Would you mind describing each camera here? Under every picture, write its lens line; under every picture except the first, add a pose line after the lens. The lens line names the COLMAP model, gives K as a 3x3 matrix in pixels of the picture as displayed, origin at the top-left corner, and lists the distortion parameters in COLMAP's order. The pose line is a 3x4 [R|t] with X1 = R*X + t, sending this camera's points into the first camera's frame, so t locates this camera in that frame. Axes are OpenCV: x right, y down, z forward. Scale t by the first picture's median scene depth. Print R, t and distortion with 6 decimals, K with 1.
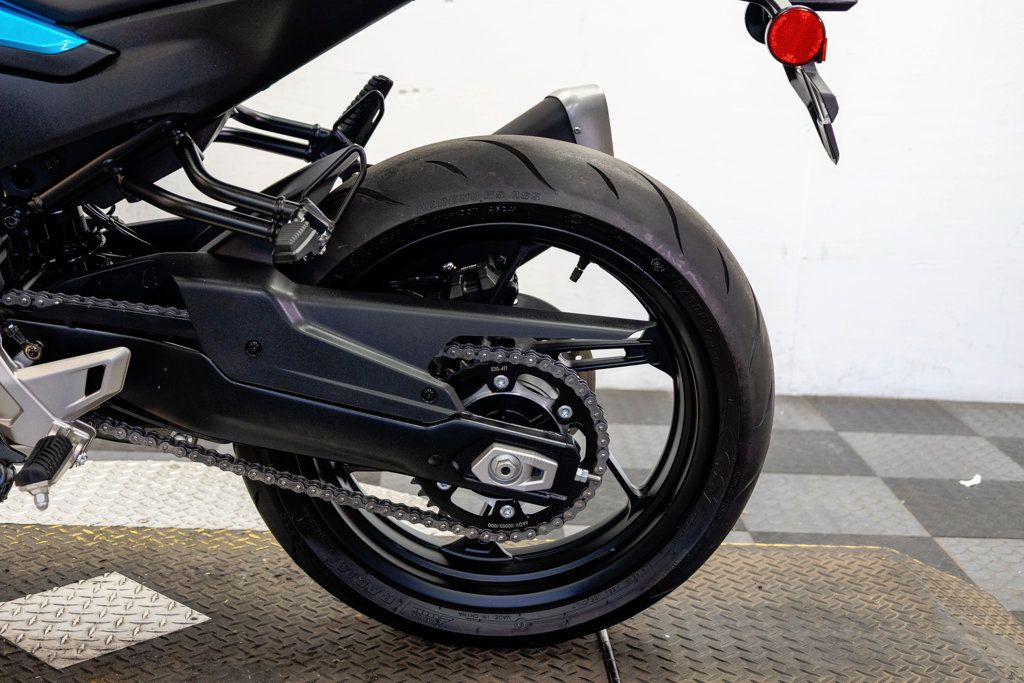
lens RADIAL K [[1430.7, 0, 505.7], [0, 1430.7, 322.4], [0, 0, 1]] dist [0.008997, 0.000000]
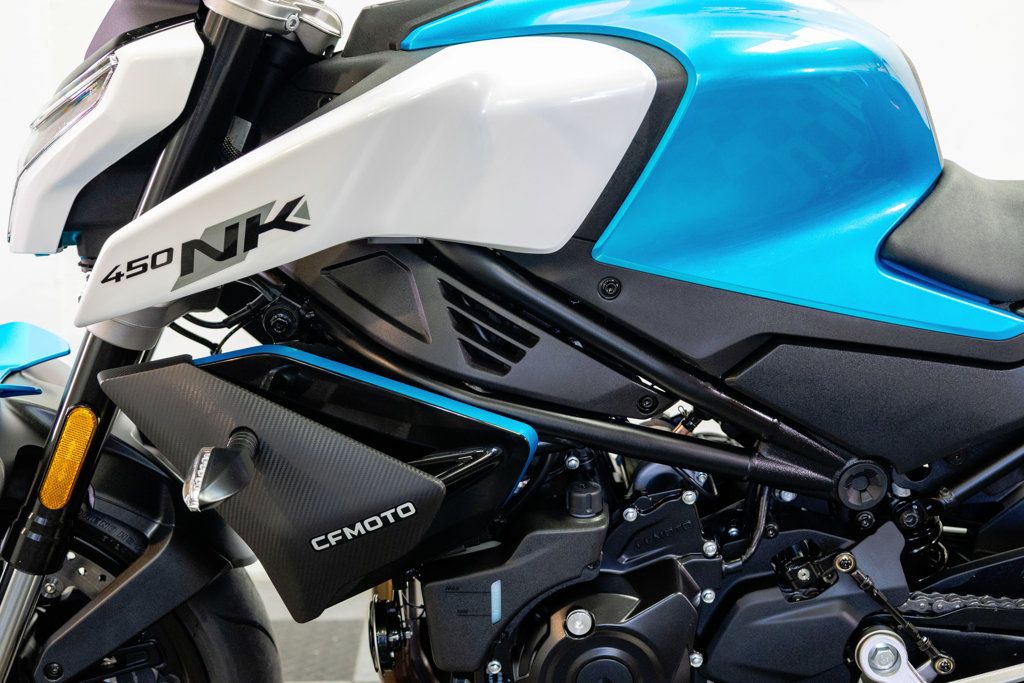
lens RADIAL K [[1430.7, 0, 513.3], [0, 1430.7, 342.2], [0, 0, 1]] dist [0.008997, 0.000000]
pose [[0.998905, -0.046136, -0.007732, -0.517622], [0.045561, 0.996984, -0.062823, -0.120734], [0.010607, 0.062402, 0.997995, 0.086519]]
